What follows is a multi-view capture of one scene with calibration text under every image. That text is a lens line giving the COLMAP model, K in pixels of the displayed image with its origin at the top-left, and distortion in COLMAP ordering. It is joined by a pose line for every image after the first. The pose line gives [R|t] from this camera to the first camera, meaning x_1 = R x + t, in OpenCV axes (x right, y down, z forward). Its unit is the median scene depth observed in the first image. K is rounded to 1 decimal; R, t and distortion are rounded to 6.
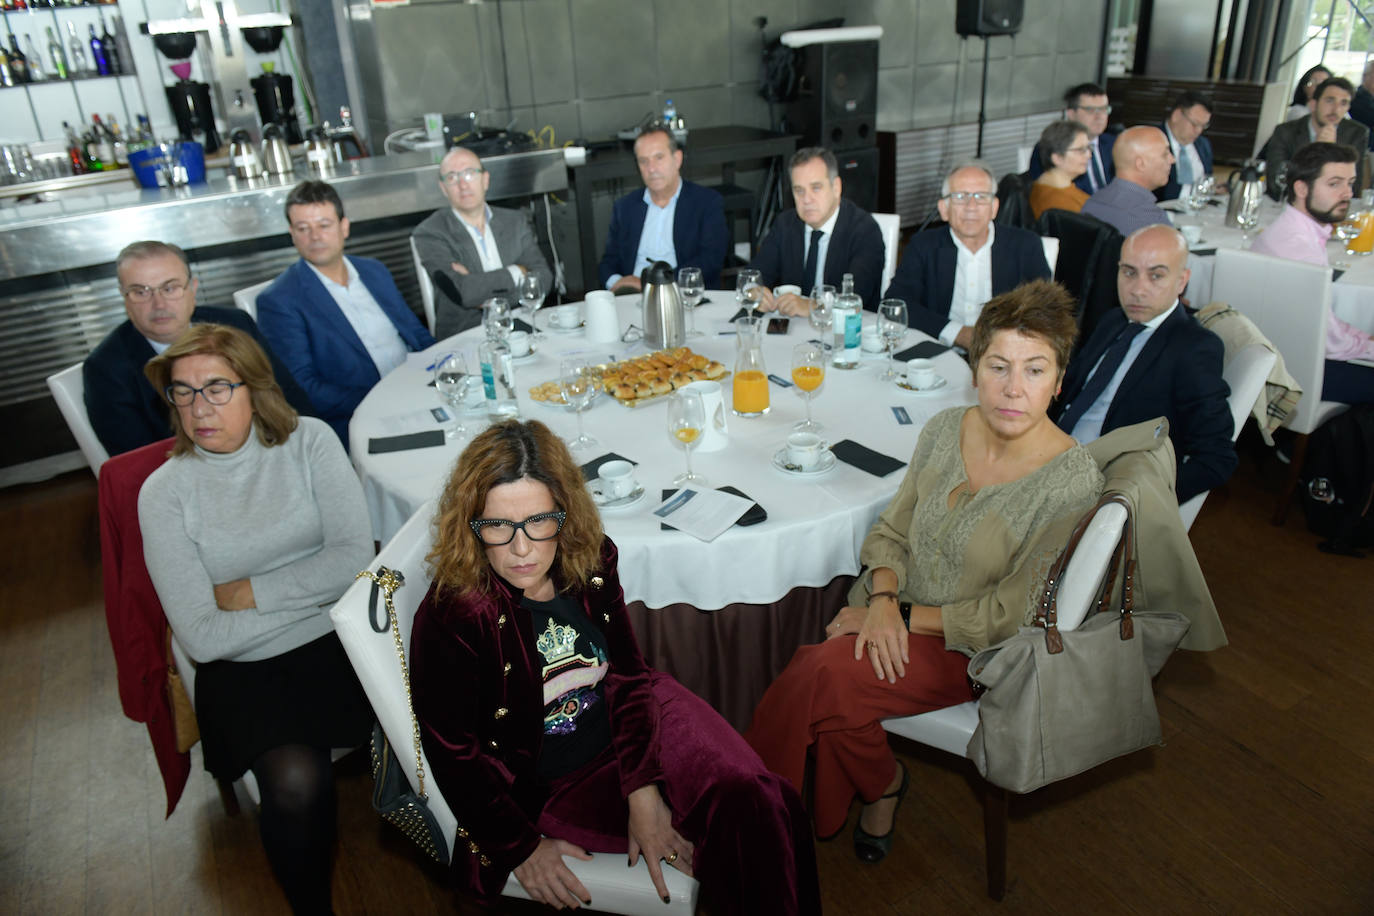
lens RADIAL K [[958.1, 0, 689.0], [0, 958.1, 434.9], [0, 0, 1]] dist [-0.057698, 0.001624]
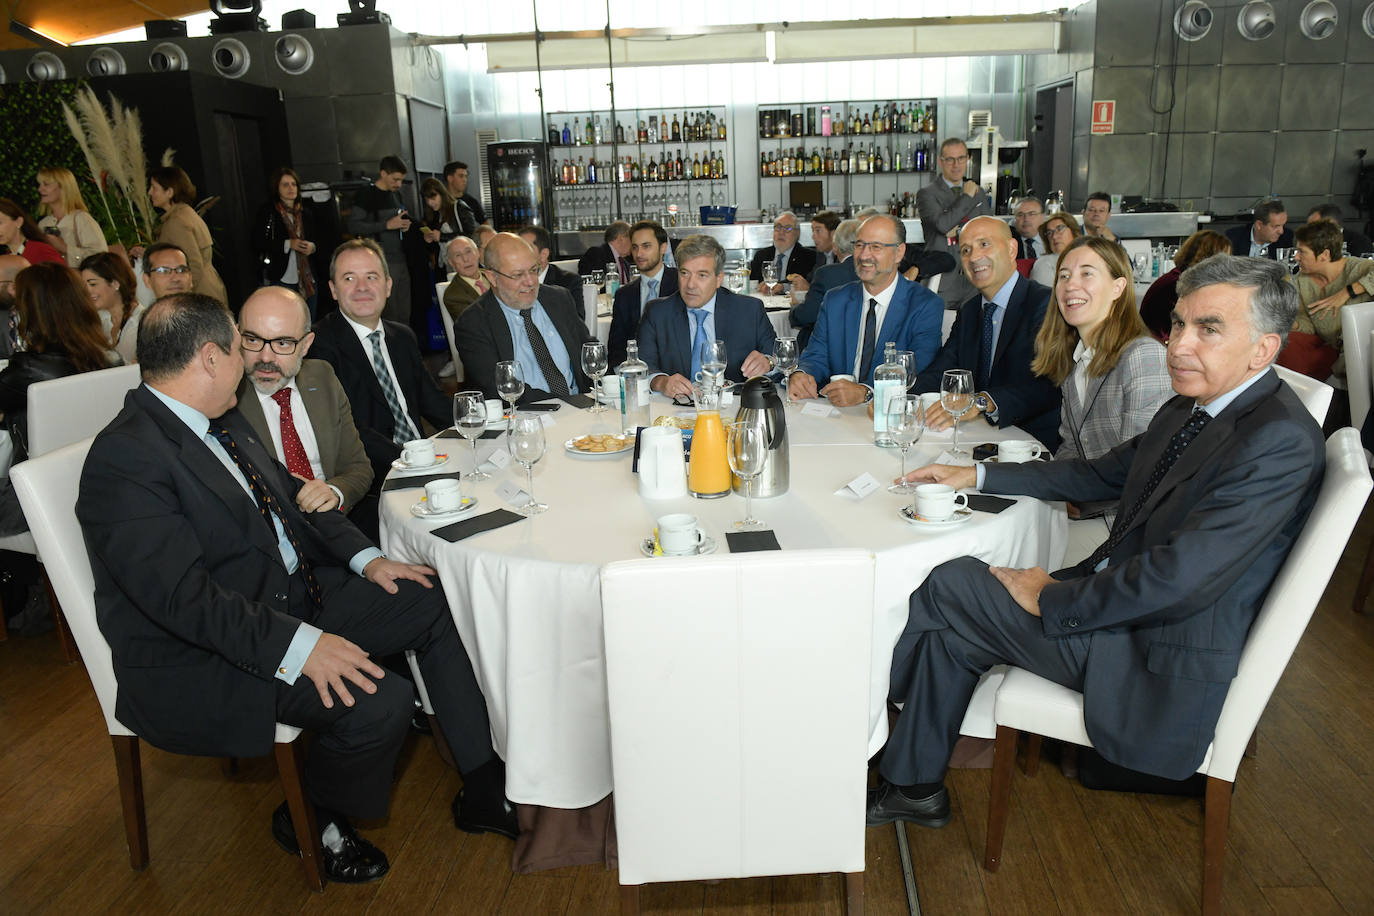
lens RADIAL K [[958.1, 0, 689.0], [0, 958.1, 434.9], [0, 0, 1]] dist [-0.057698, 0.001624]
pose [[0.822041, 0.155362, -0.547824, 0.083967], [-0.236077, 0.968469, -0.079591, 0.356166], [0.518185, 0.194756, 0.832799, -0.652620]]
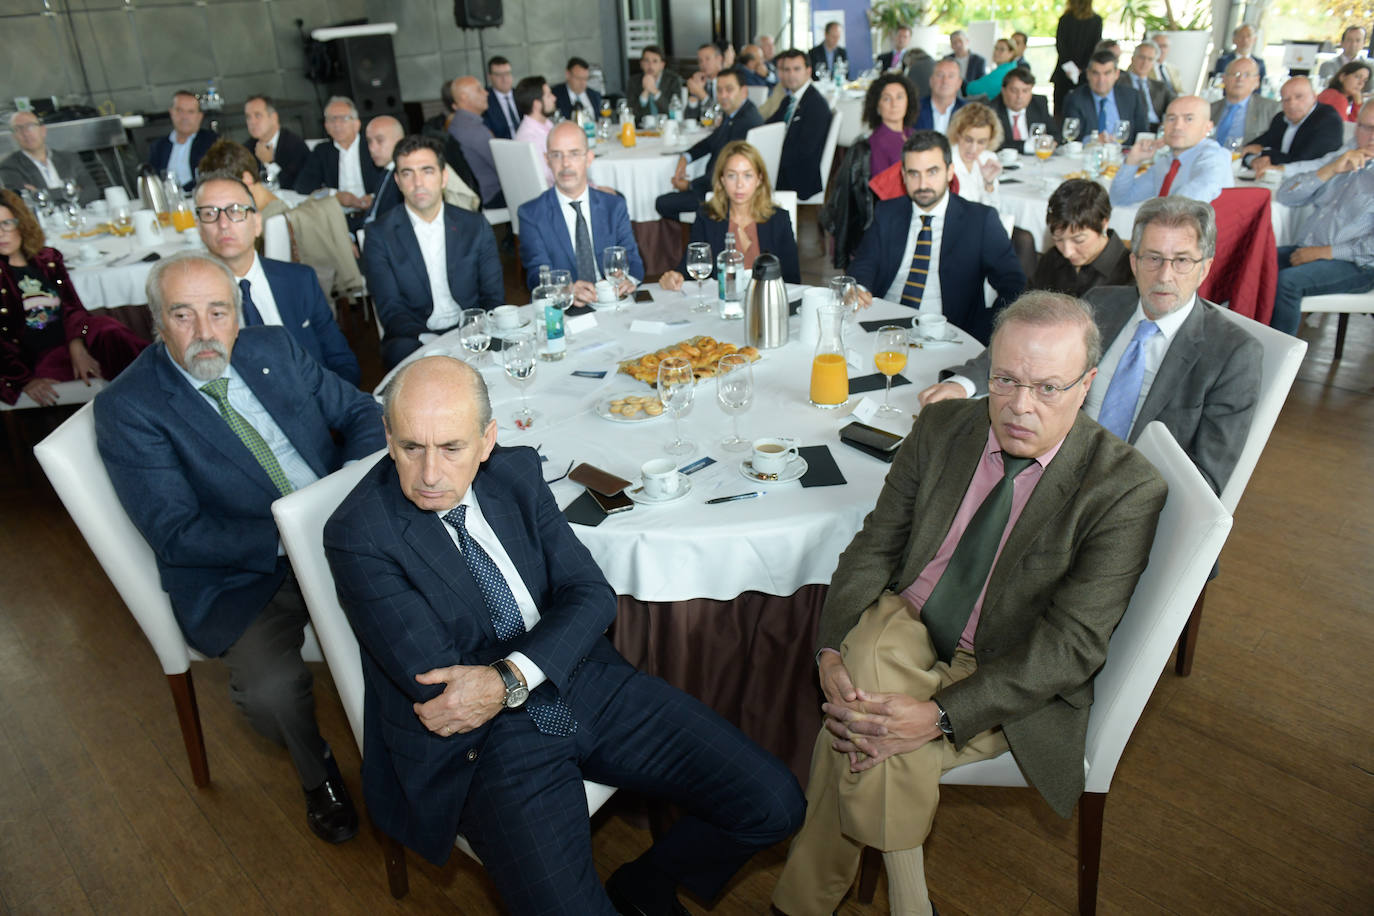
lens RADIAL K [[958.1, 0, 689.0], [0, 958.1, 434.9], [0, 0, 1]] dist [-0.057698, 0.001624]
pose [[0.958858, -0.116191, 0.259019, 0.222138], [0.115966, 0.993121, 0.016204, 0.207104], [-0.259120, 0.014500, 0.965736, -0.463959]]
